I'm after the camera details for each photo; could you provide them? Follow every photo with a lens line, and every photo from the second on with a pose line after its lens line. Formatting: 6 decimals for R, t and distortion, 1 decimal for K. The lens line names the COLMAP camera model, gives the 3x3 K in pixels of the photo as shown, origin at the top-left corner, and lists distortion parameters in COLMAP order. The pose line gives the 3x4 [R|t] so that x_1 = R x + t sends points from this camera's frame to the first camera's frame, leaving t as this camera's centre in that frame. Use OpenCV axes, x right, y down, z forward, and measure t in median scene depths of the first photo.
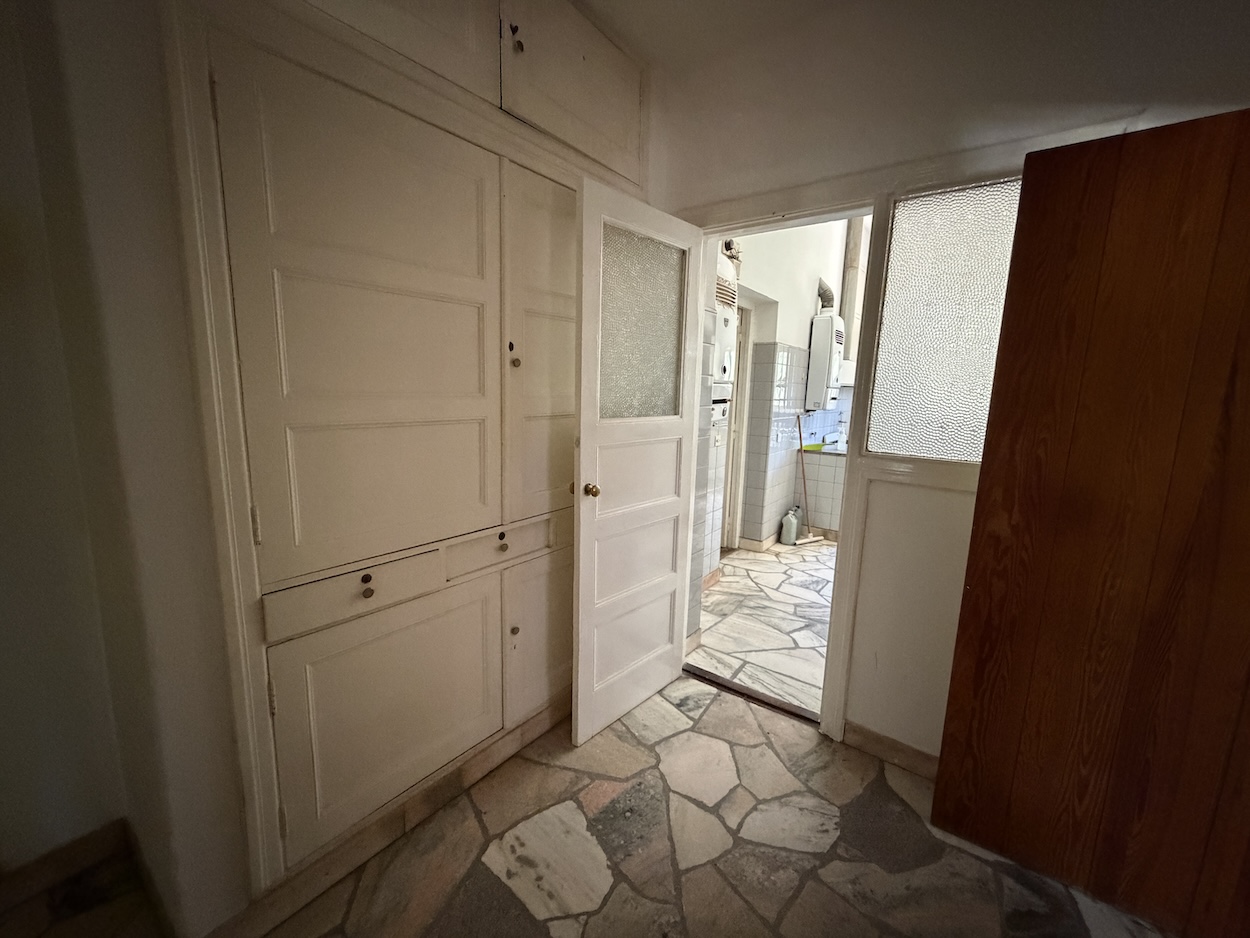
lens RADIAL K [[499.8, 0, 624.4], [0, 499.8, 464.9], [0, 0, 1]] dist [-0.001513, -0.000498]
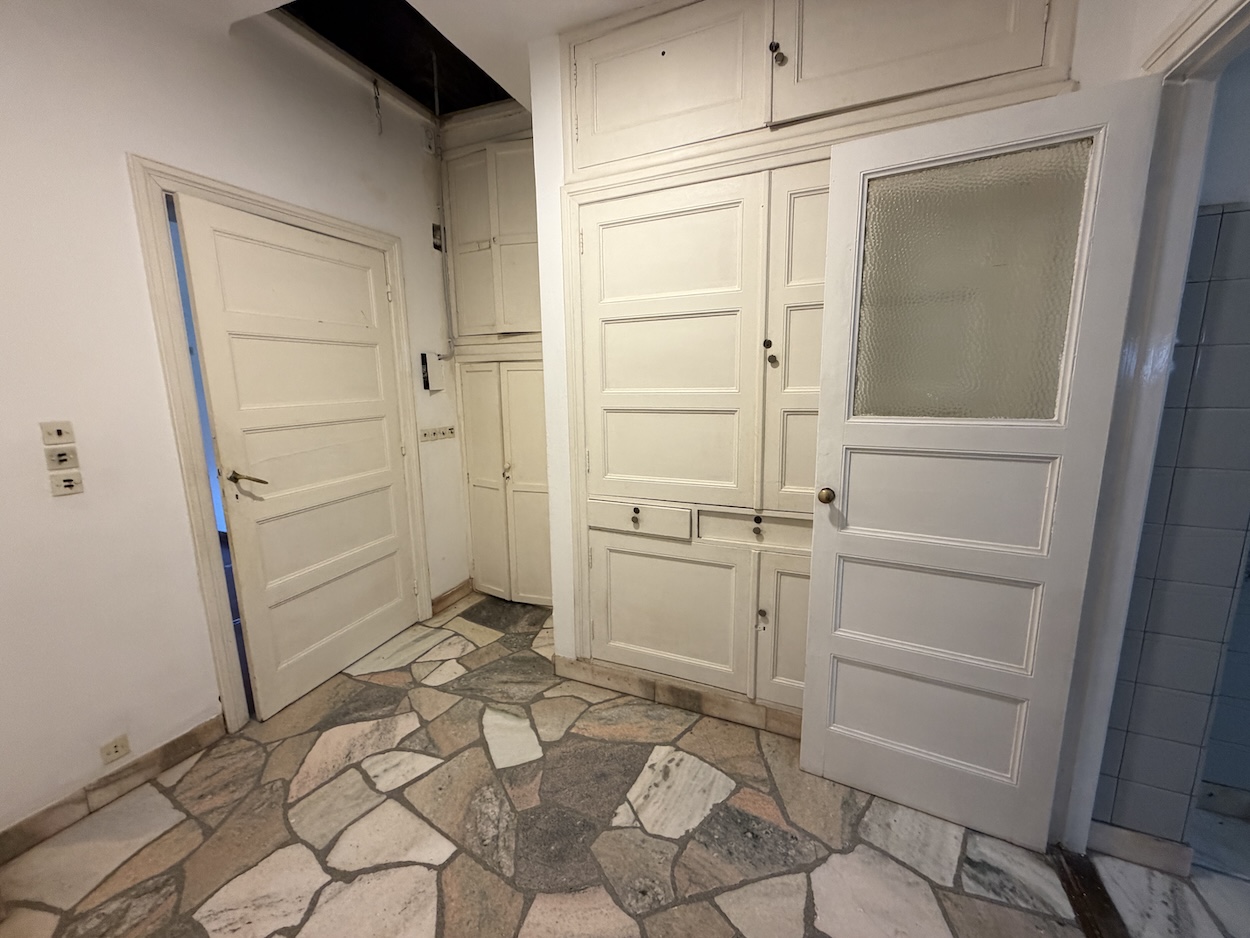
lens RADIAL K [[499.8, 0, 619.9], [0, 499.8, 466.9], [0, 0, 1]] dist [-0.001513, -0.000498]
pose [[0.224174, 0.138198, -0.964701, 0.817318], [-0.132106, 0.985067, 0.110417, -0.059597], [0.965554, 0.102691, 0.239083, 0.499503]]
